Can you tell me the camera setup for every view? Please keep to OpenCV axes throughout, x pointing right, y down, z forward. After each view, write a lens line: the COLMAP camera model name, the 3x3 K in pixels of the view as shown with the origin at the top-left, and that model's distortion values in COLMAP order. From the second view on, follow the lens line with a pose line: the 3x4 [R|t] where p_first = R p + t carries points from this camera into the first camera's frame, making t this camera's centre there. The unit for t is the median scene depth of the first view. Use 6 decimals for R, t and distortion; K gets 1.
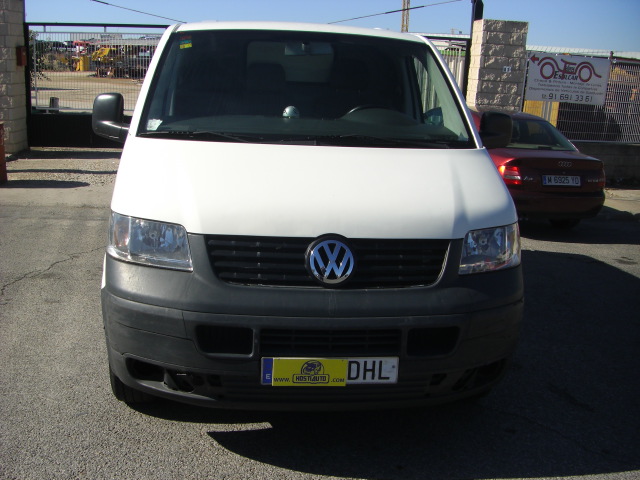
lens RADIAL K [[720.3, 0, 320.9], [0, 720.3, 238.2], [0, 0, 1]] dist [-0.147937, 0.000000]
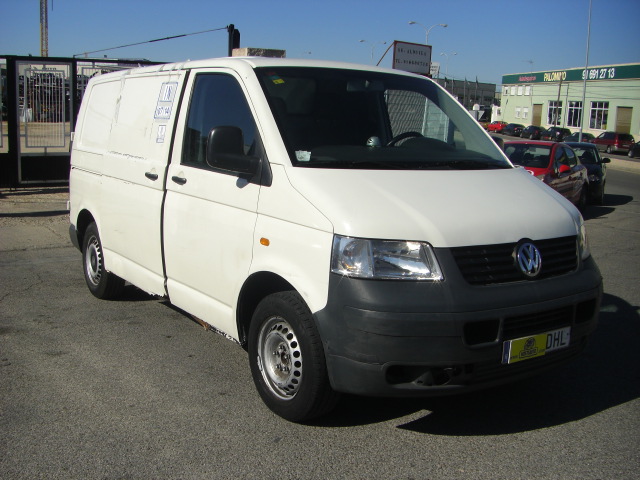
lens RADIAL K [[720.3, 0, 319.9], [0, 720.3, 246.9], [0, 0, 1]] dist [-0.147937, 0.000000]
pose [[0.880744, -0.092997, 0.464372, -0.891194], [0.101123, 0.994846, 0.007437, -0.036585], [-0.462671, 0.040409, 0.885609, 0.051640]]
